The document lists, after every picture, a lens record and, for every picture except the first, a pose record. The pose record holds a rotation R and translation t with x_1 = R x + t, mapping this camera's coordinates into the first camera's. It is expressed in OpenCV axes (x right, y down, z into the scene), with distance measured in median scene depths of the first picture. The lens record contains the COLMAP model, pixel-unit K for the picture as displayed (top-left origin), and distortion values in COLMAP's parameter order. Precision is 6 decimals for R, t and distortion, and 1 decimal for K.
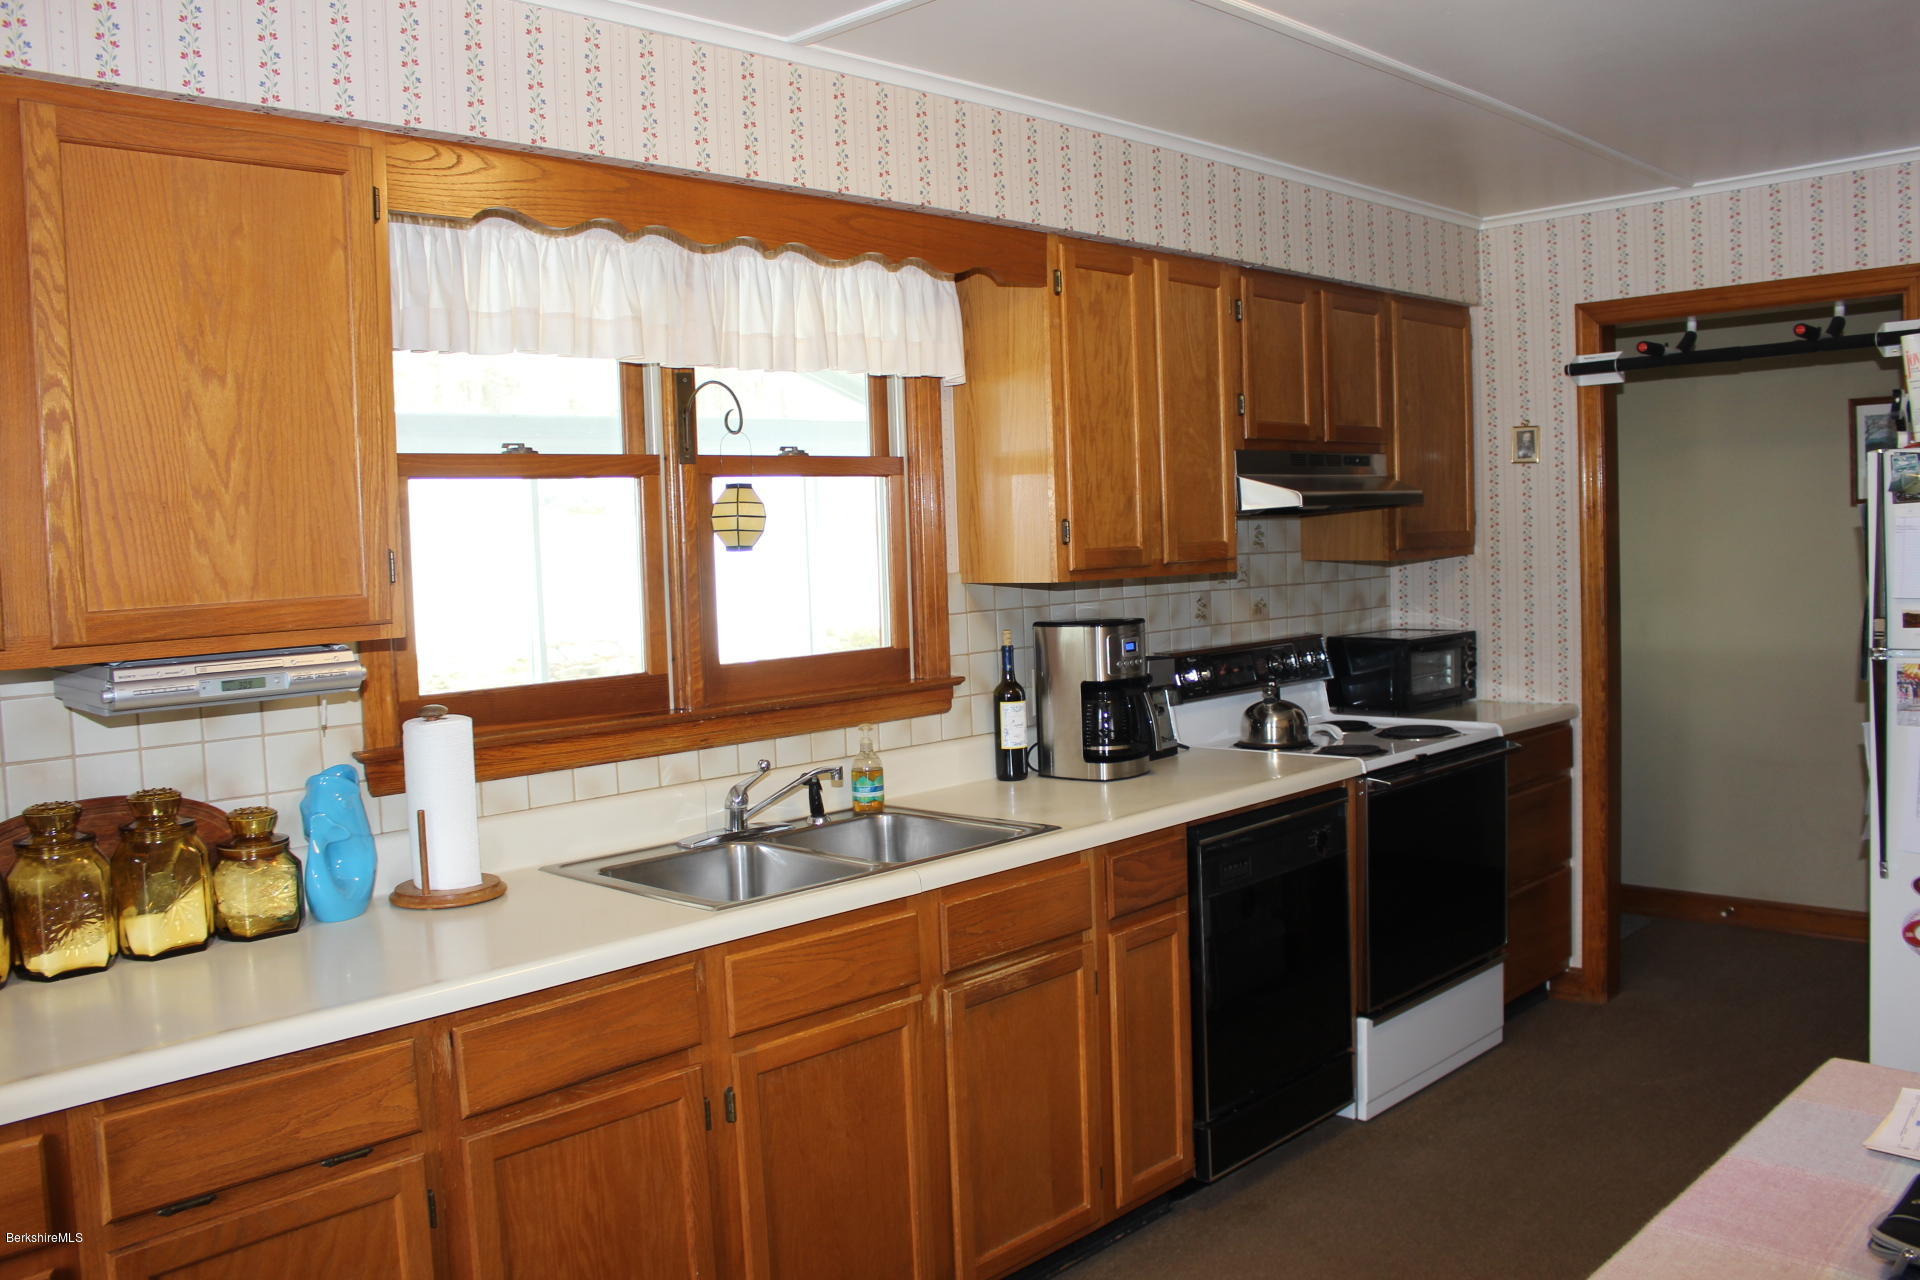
lens RADIAL K [[1610.9, 0, 960.0], [0, 1610.9, 640.0], [0, 0, 1]] dist [-0.147685, 0.122696]
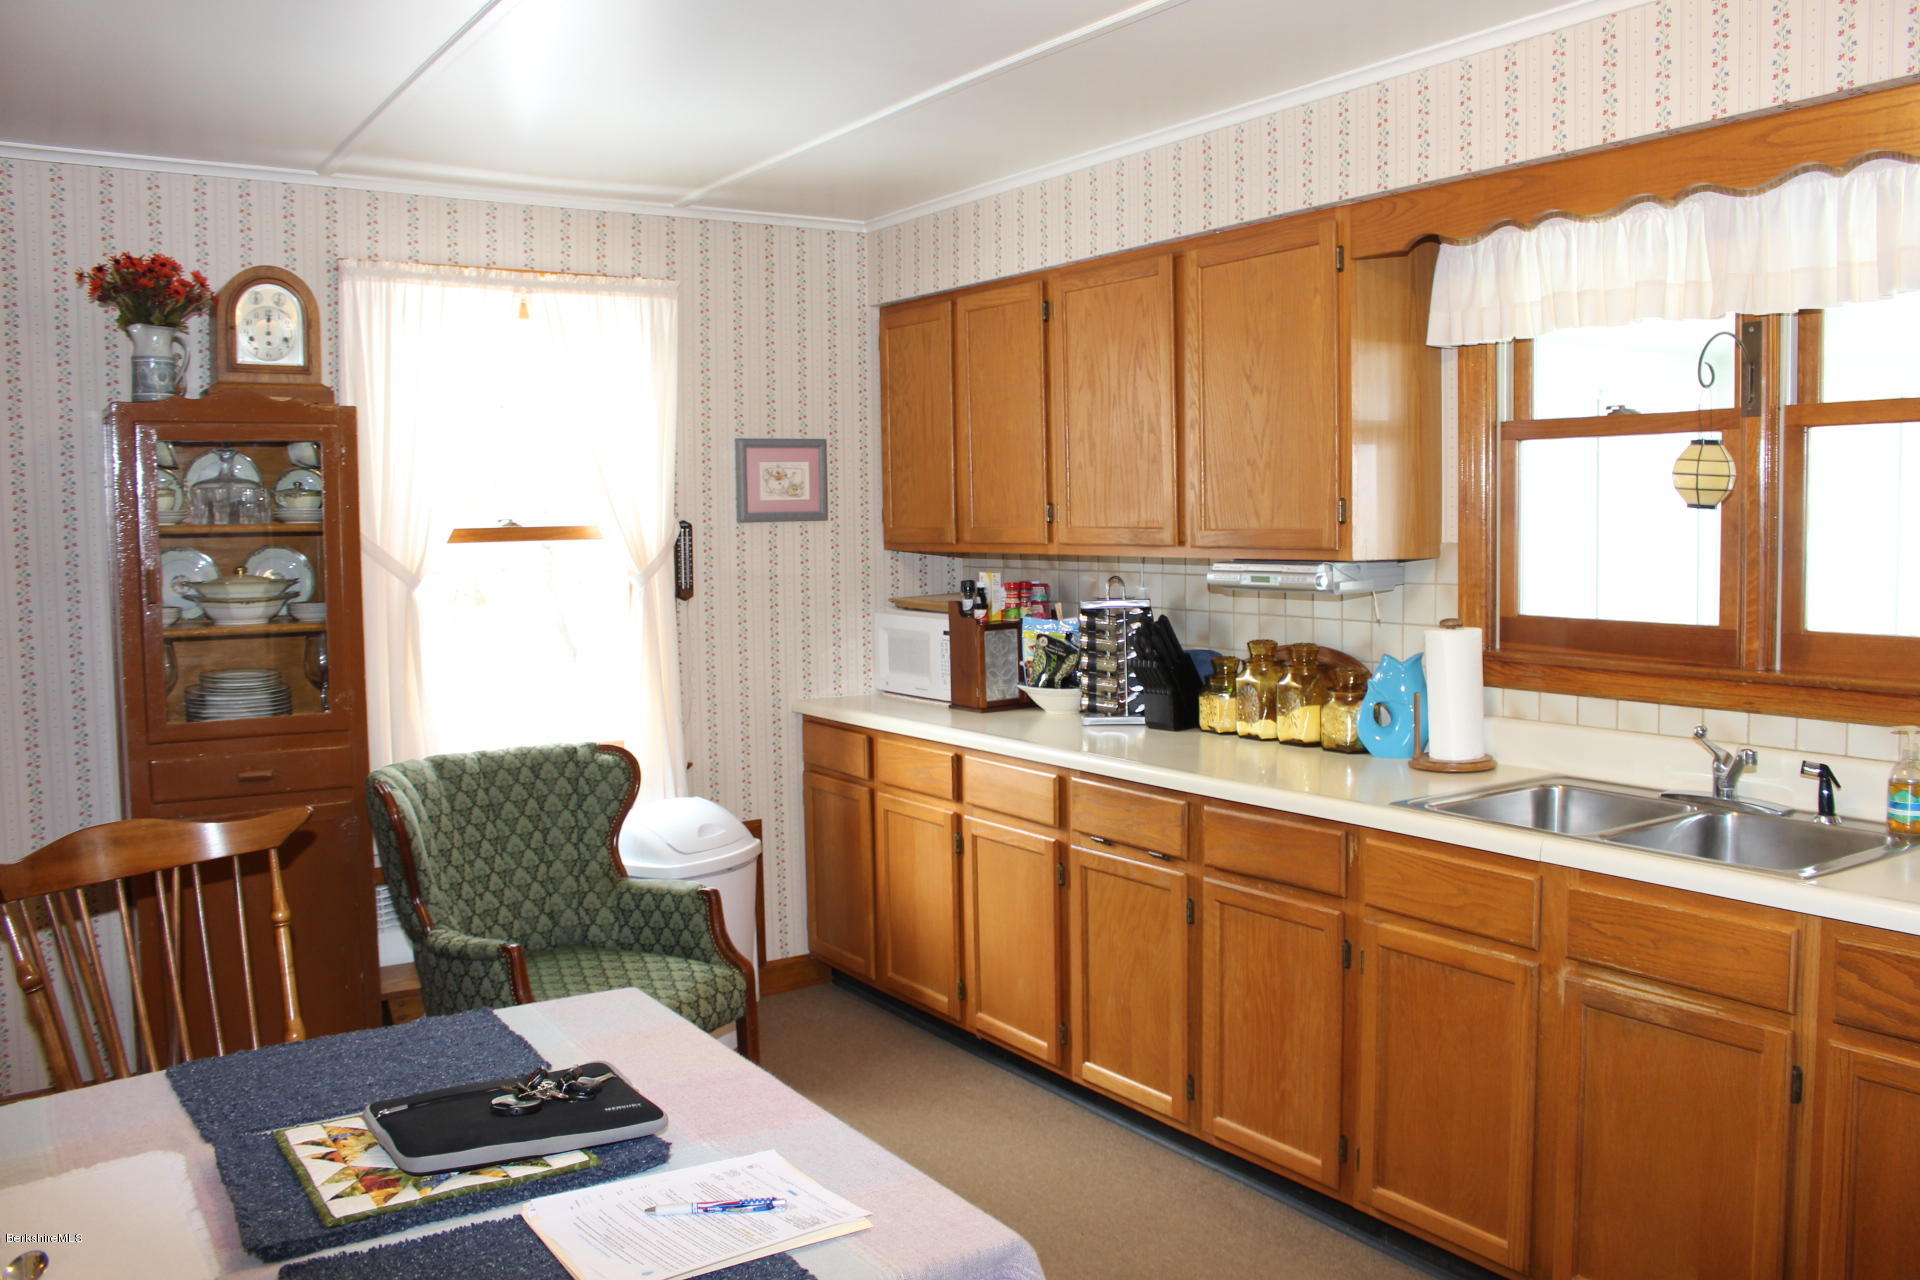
lens RADIAL K [[1610.9, 0, 960.0], [0, 1610.9, 640.0], [0, 0, 1]] dist [-0.147685, 0.122696]
pose [[-0.225547, 0.113912, -0.967550, 0.946063], [-0.042331, 0.991057, 0.126548, -0.082324], [0.973312, 0.069500, -0.218708, 0.823646]]
